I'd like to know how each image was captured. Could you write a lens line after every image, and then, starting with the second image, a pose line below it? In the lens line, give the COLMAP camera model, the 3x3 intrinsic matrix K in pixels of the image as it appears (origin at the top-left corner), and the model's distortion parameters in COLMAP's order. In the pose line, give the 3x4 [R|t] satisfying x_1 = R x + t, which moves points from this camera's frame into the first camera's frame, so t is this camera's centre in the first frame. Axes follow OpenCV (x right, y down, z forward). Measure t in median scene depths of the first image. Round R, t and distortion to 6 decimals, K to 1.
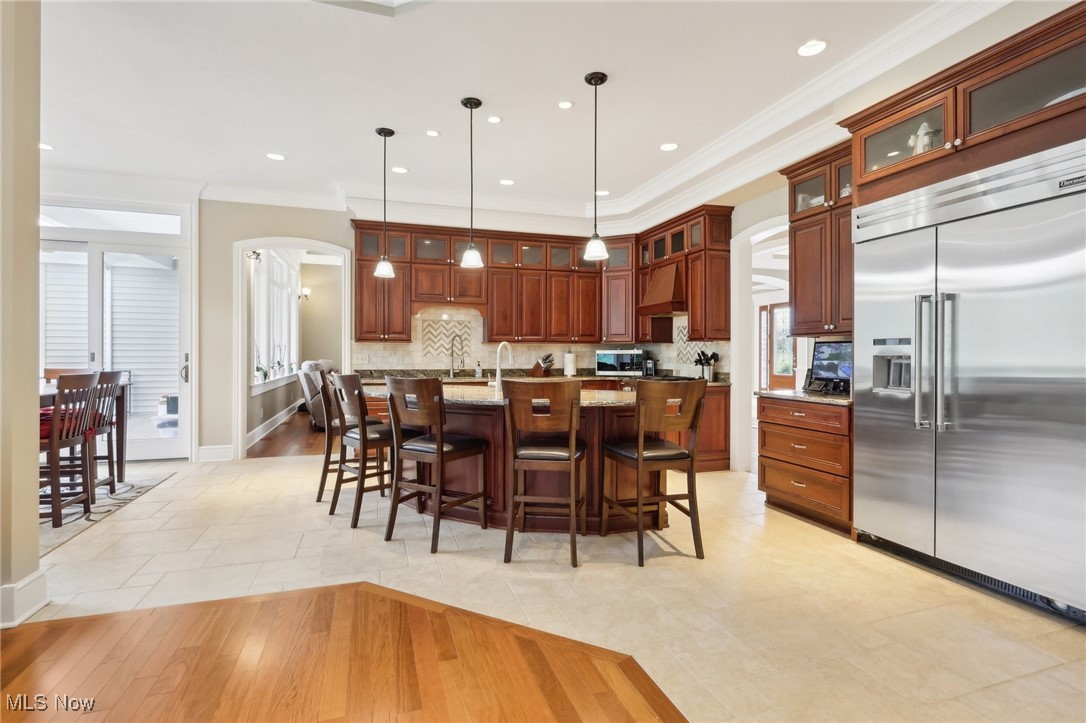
lens RADIAL K [[509.9, 0, 545.5], [0, 509.9, 356.9], [0, 0, 1]] dist [-0.002782, 0.001864]
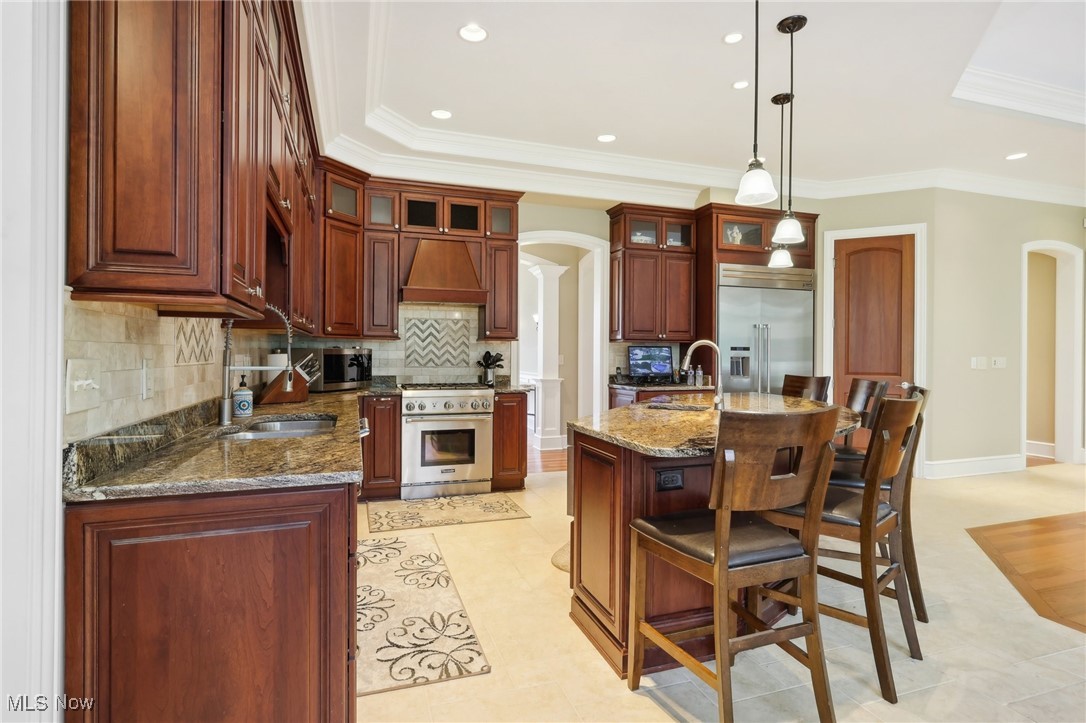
lens RADIAL K [[549.7, 0, 547.2], [0, 549.7, 360.1], [0, 0, 1]] dist [0.000766, -0.004137]
pose [[-0.013203, -0.009015, 0.999872, -0.872796], [0.000870, 0.999959, 0.009027, -0.006952], [-0.999912, 0.000989, -0.013195, 1.261501]]
